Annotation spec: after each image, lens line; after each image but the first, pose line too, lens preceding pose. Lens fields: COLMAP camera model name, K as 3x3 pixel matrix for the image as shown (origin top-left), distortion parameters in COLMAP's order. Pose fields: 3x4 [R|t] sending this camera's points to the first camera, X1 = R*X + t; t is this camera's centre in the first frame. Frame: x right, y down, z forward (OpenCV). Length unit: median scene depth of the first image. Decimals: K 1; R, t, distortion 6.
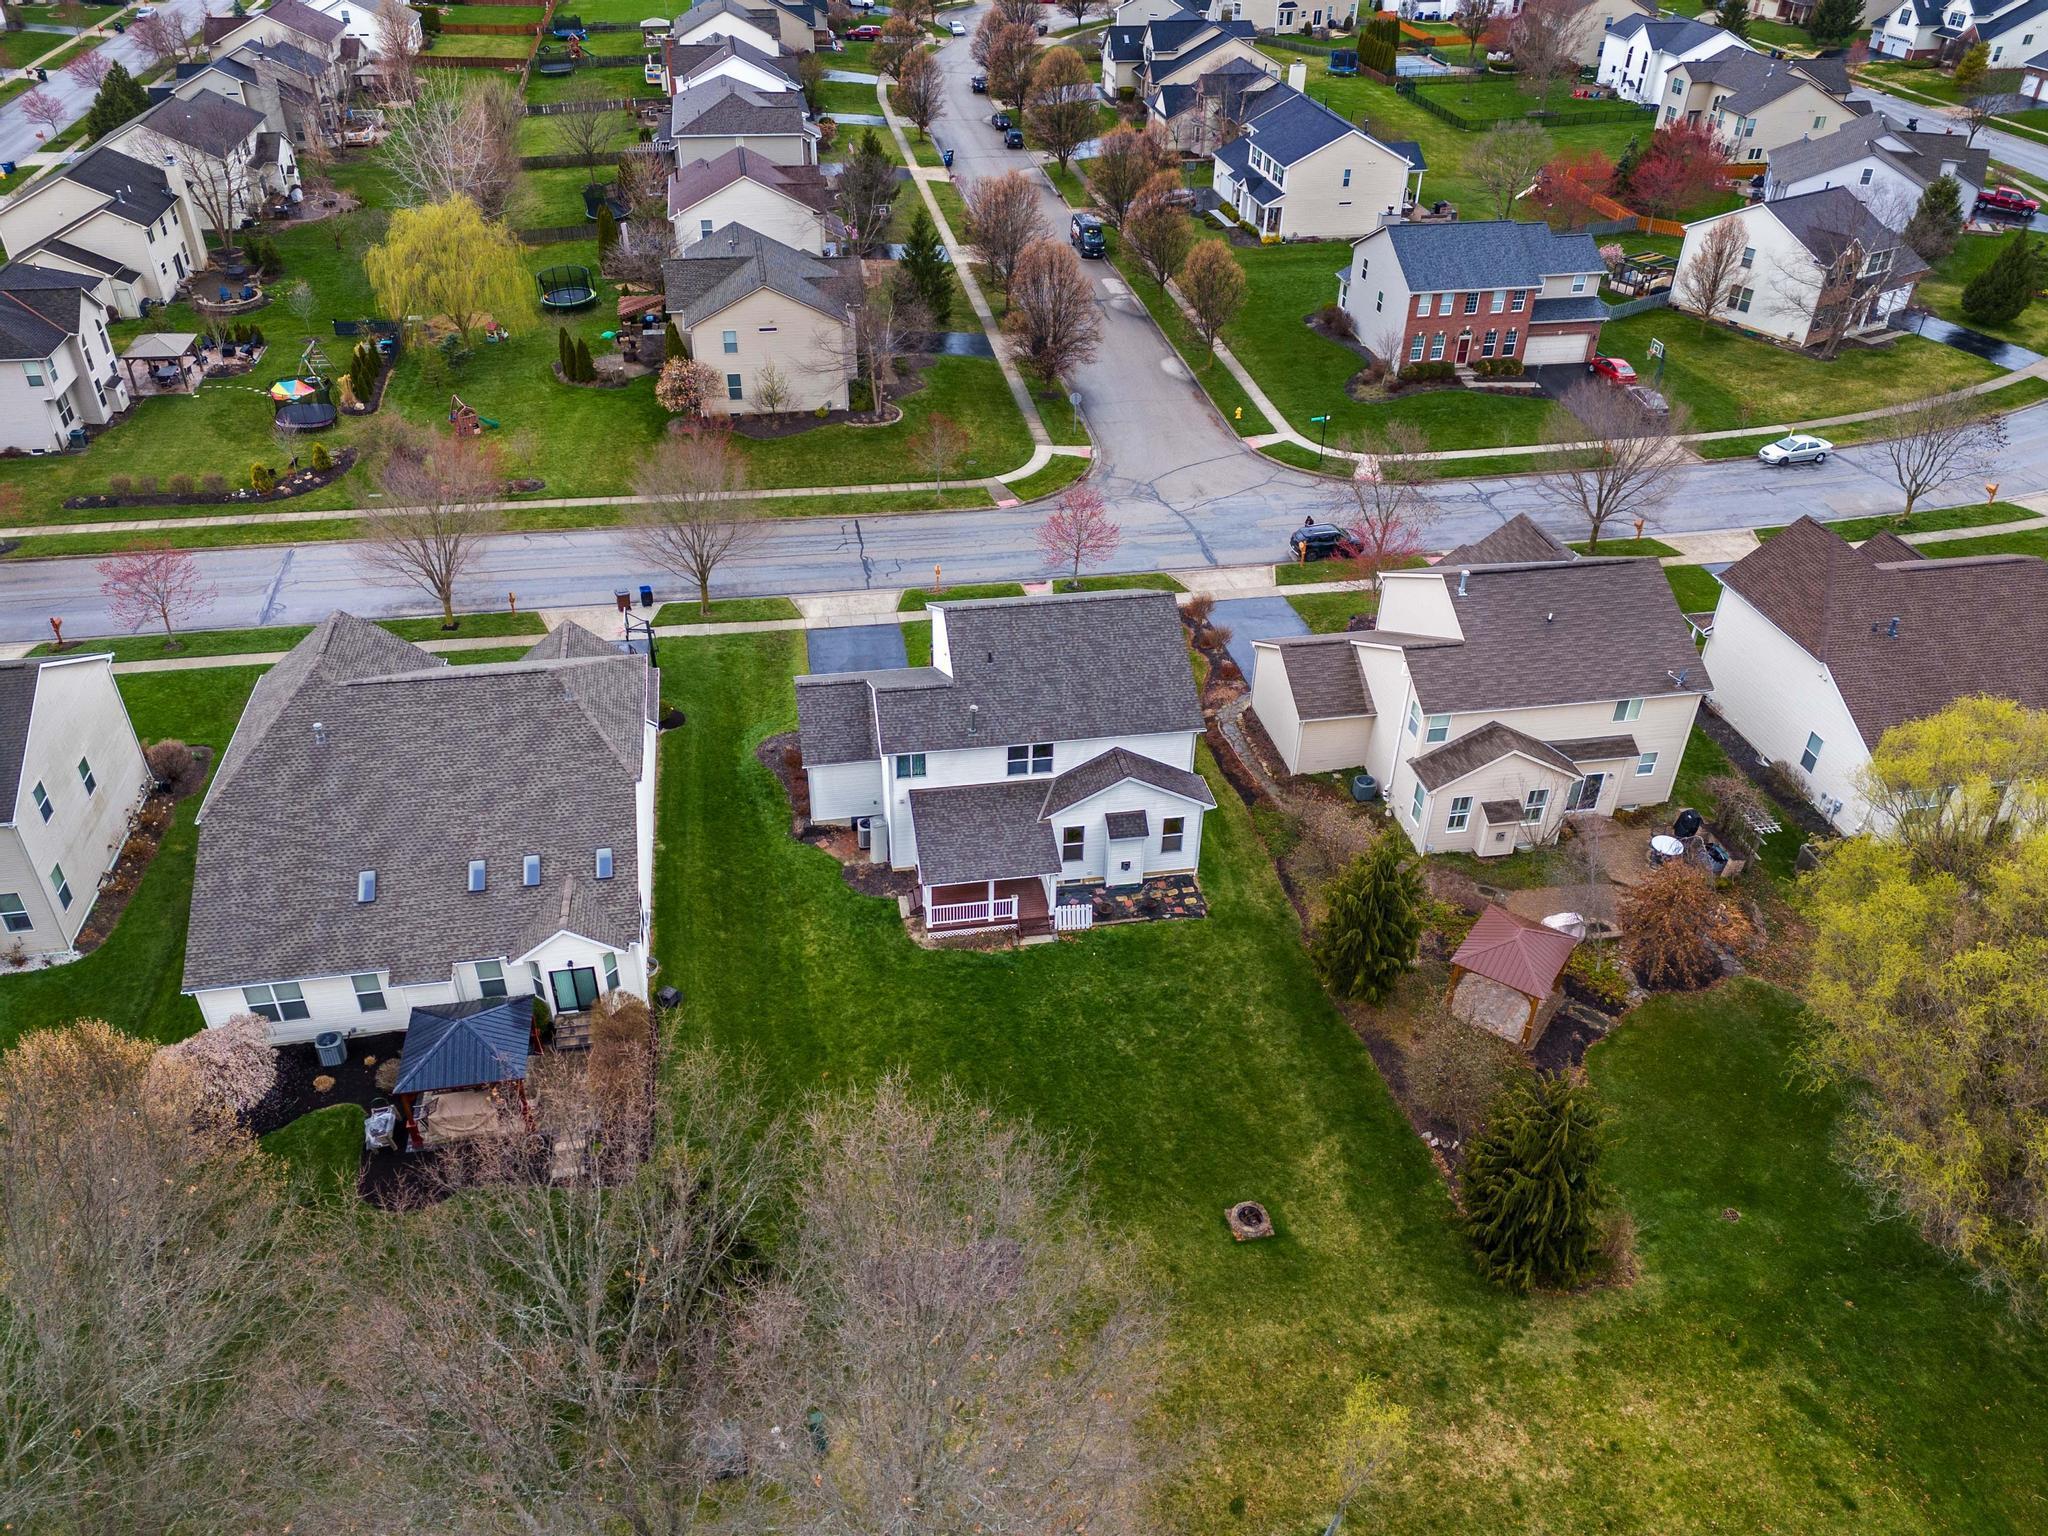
lens RADIAL K [[1516.6, 0, 1014.9], [0, 1516.6, 768.2], [0, 0, 1]] dist [0.081542, -0.063941]
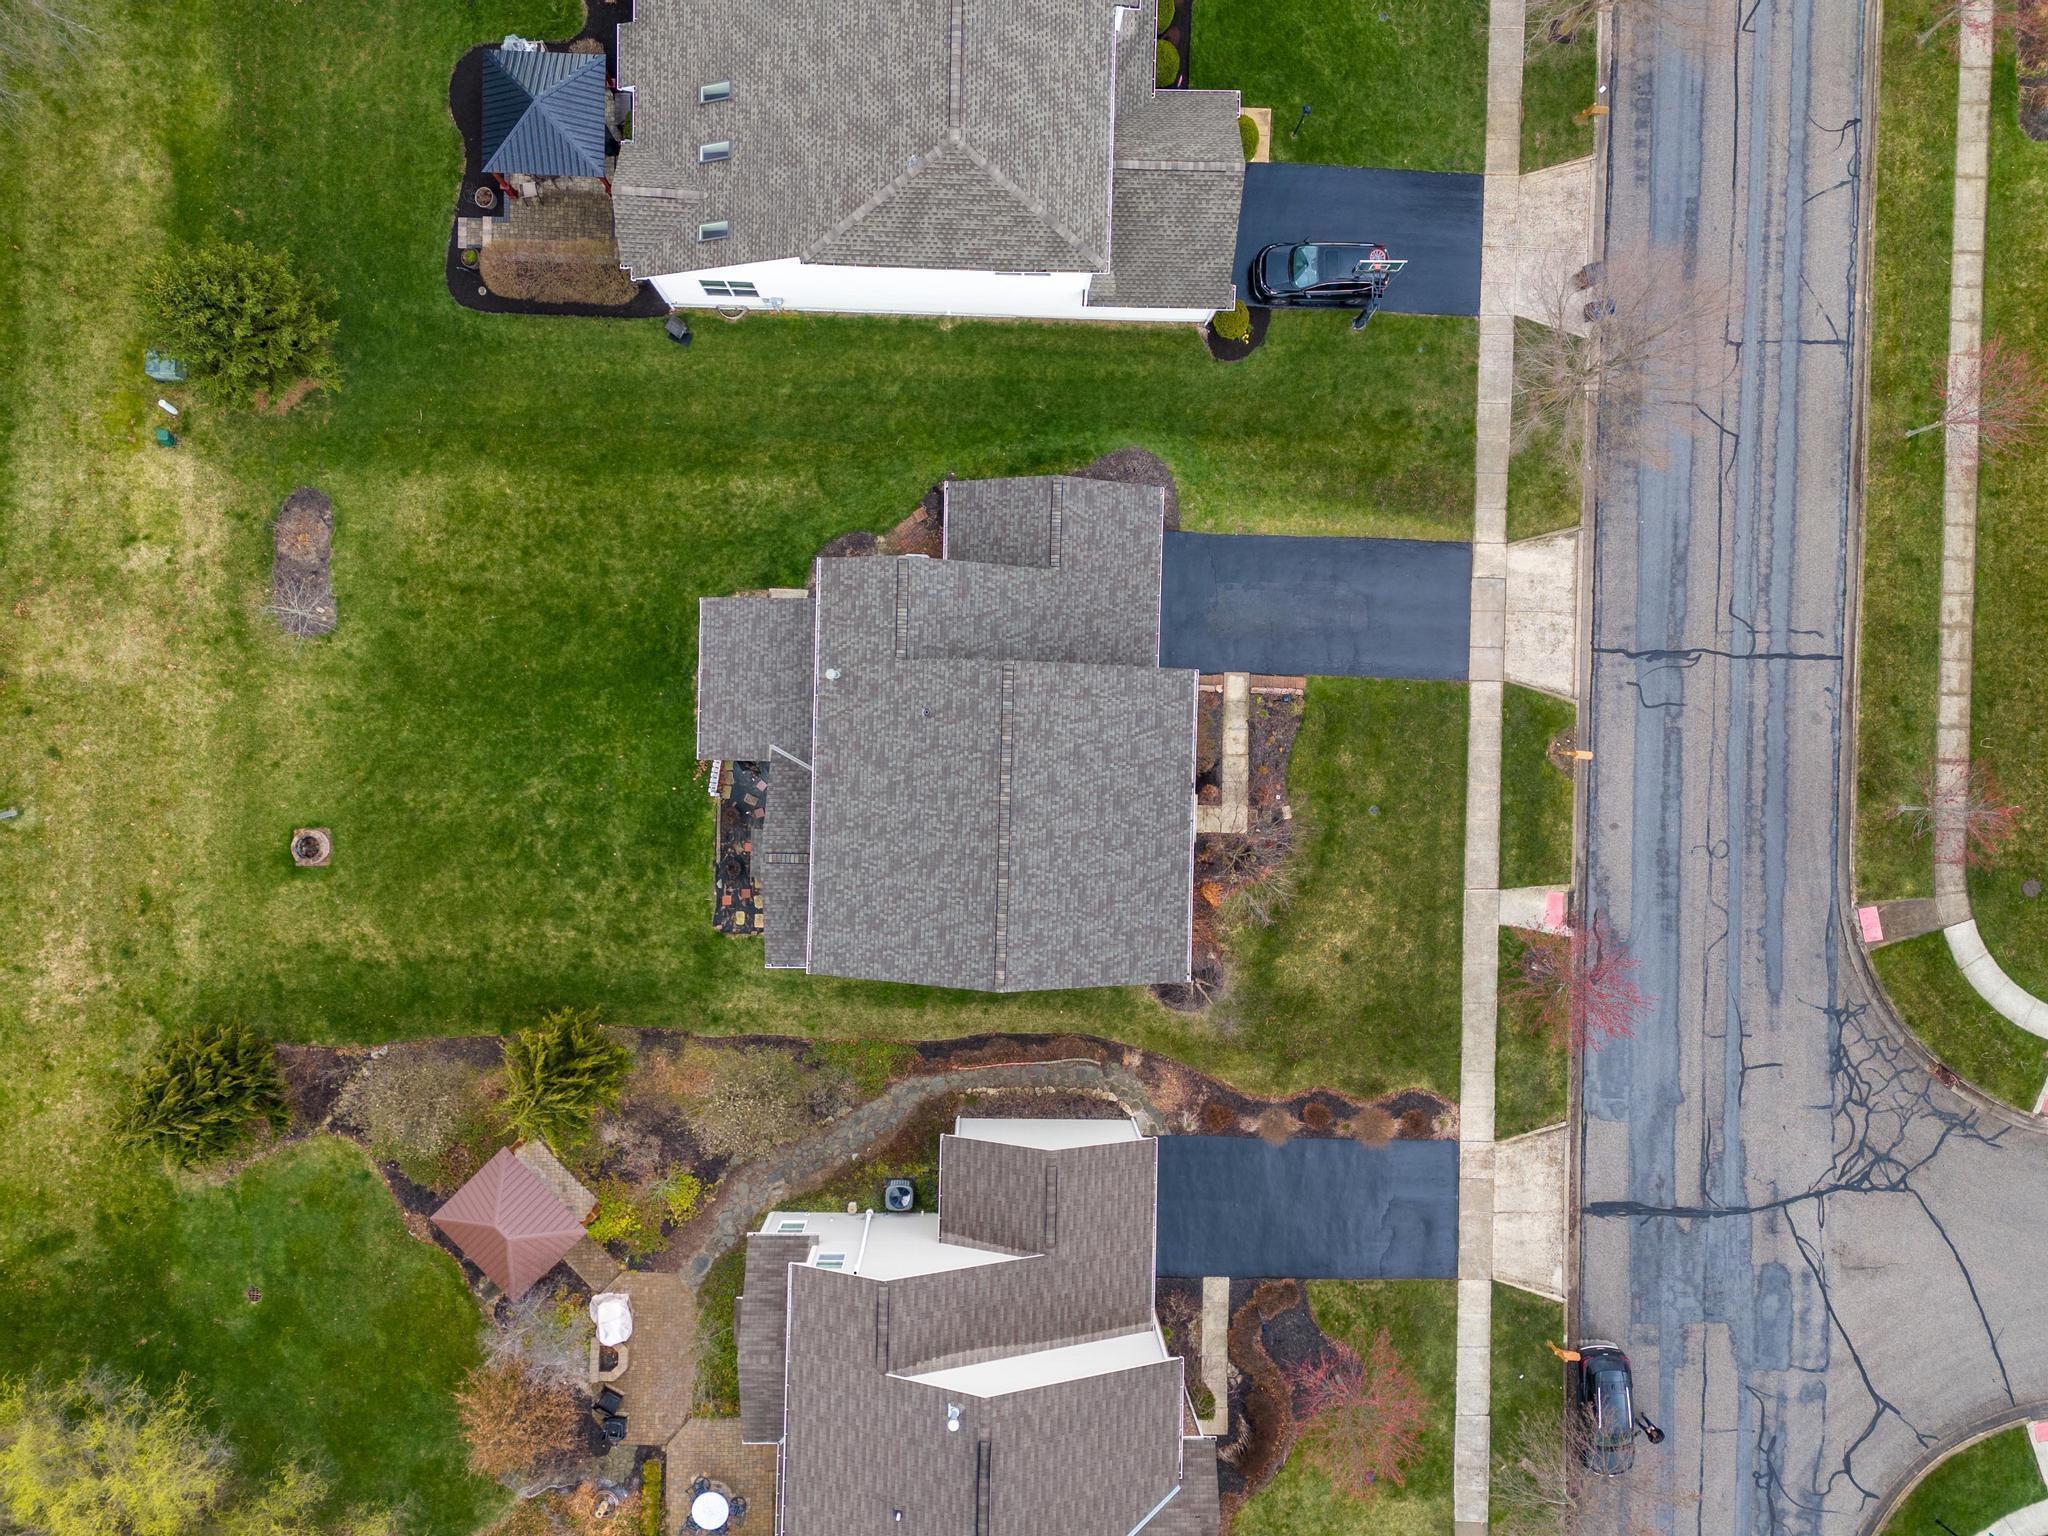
lens RADIAL K [[1513.6, 0, 1020.4], [0, 1513.6, 769.0], [0, 0, 1]] dist [0.077903, -0.063207]
pose [[-0.193698, 0.980902, -0.017669, 0.012575], [-0.577448, -0.099431, 0.810350, -0.550458], [0.793117, 0.167167, 0.585679, 0.470710]]
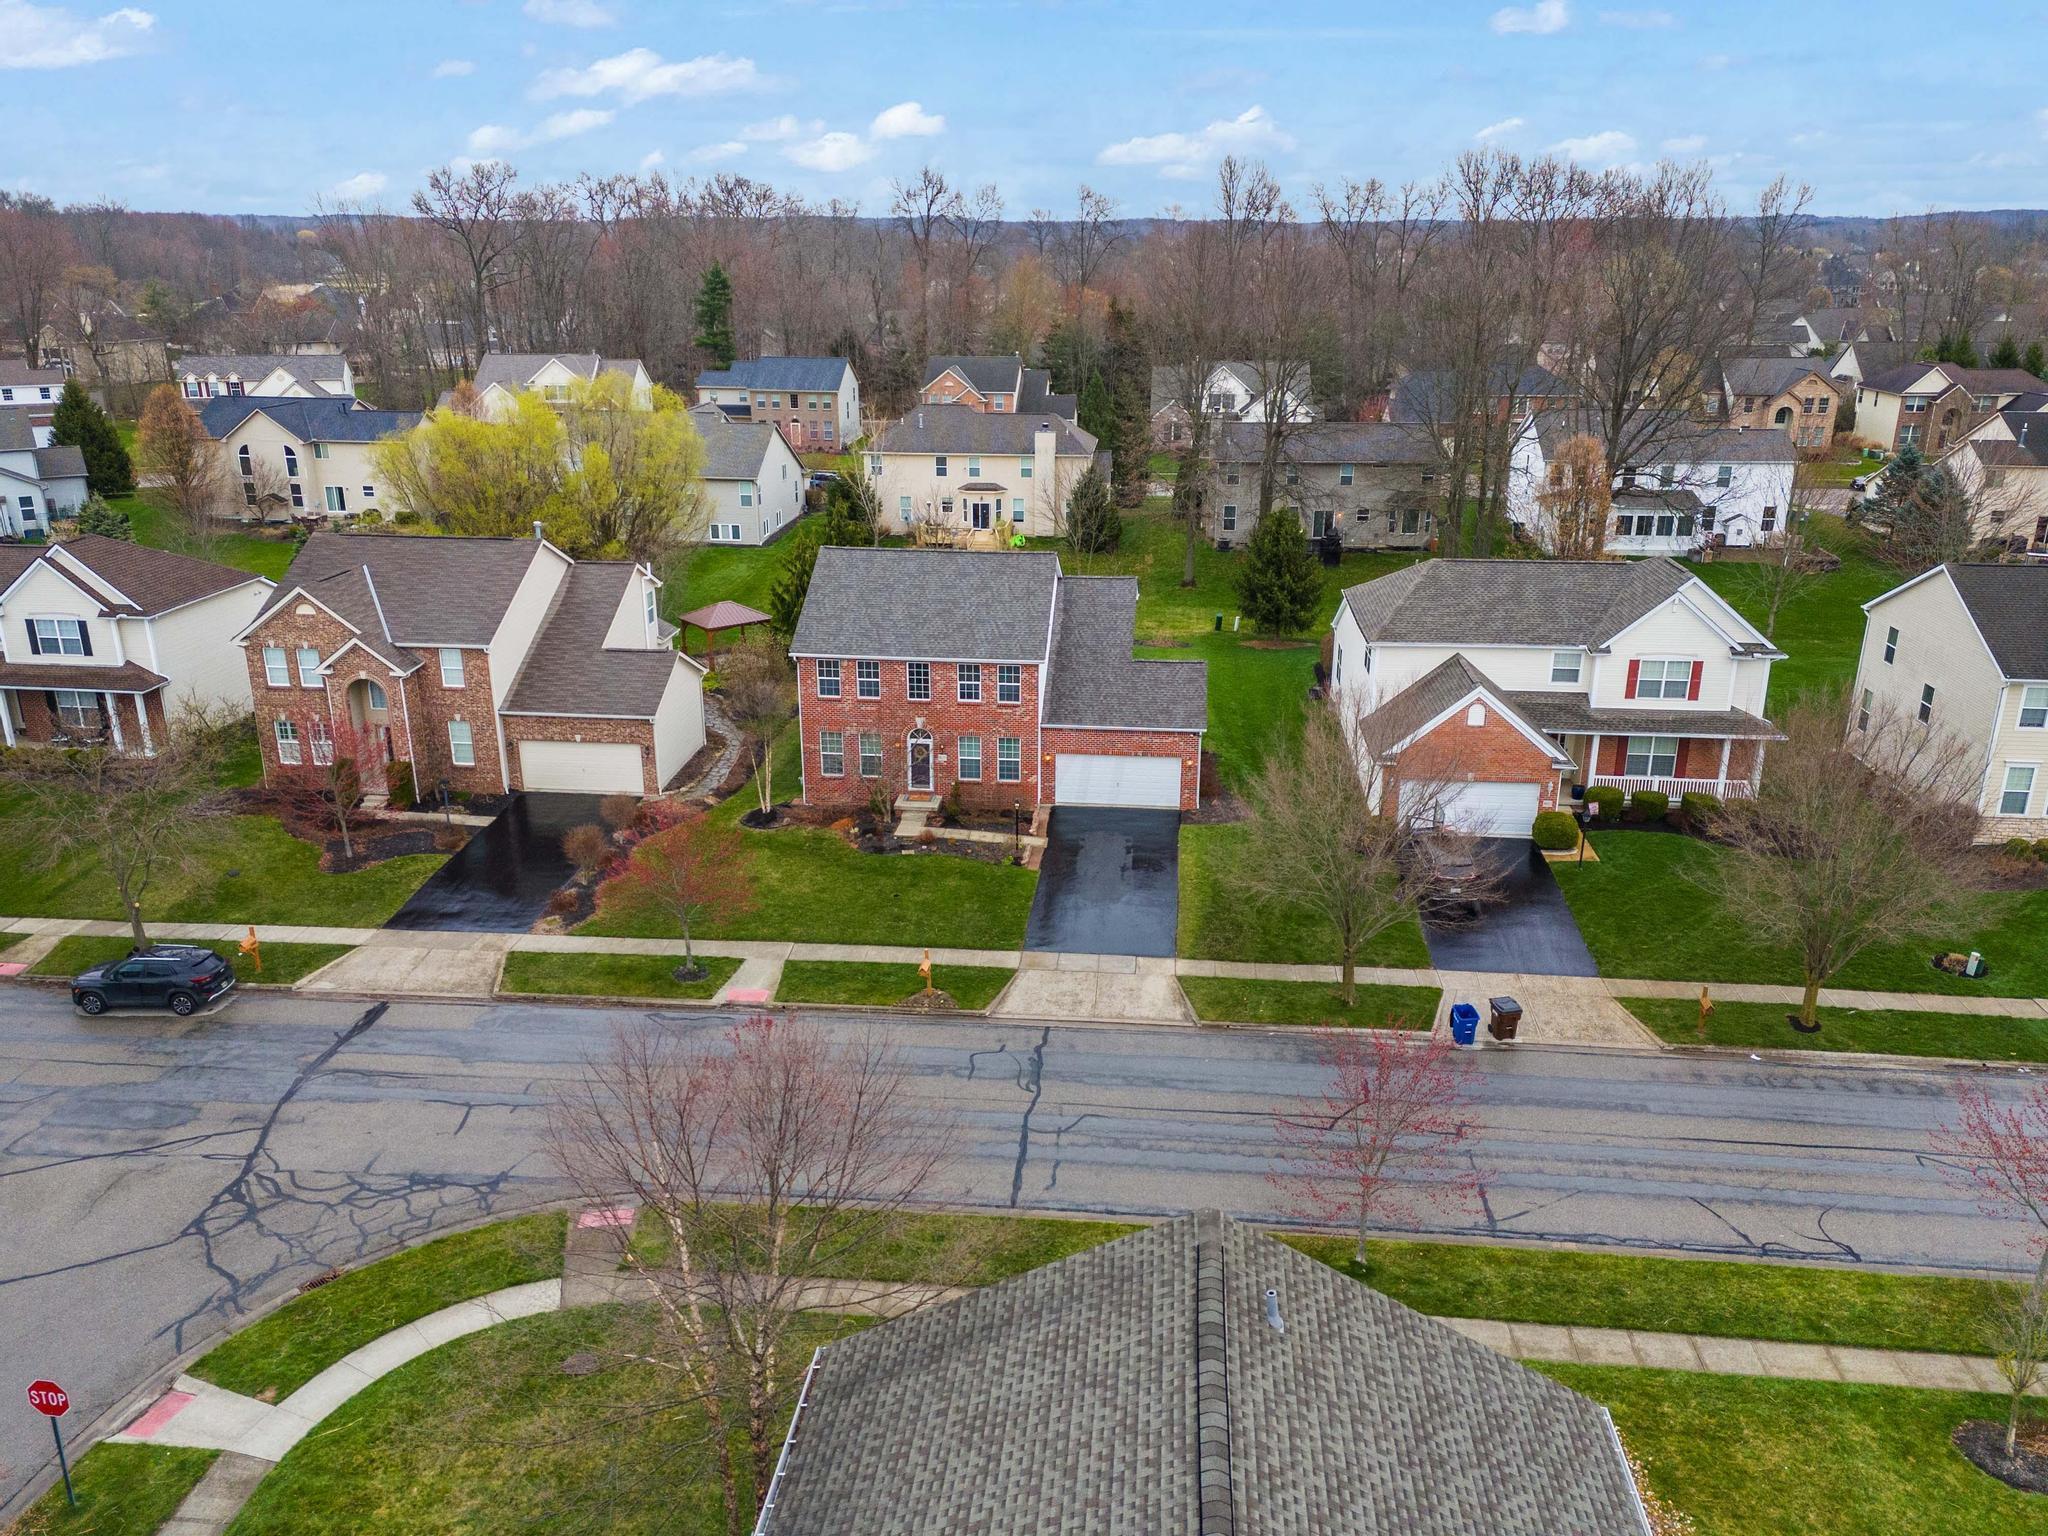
lens RADIAL K [[1513.6, 0, 1020.4], [0, 1513.6, 769.0], [0, 0, 1]] dist [0.077903, -0.063207]
pose [[-0.962621, -0.108015, 0.248380, -0.225575], [0.137610, 0.594817, 0.791995, -0.639123], [-0.233288, 0.796571, -0.557720, 1.324424]]
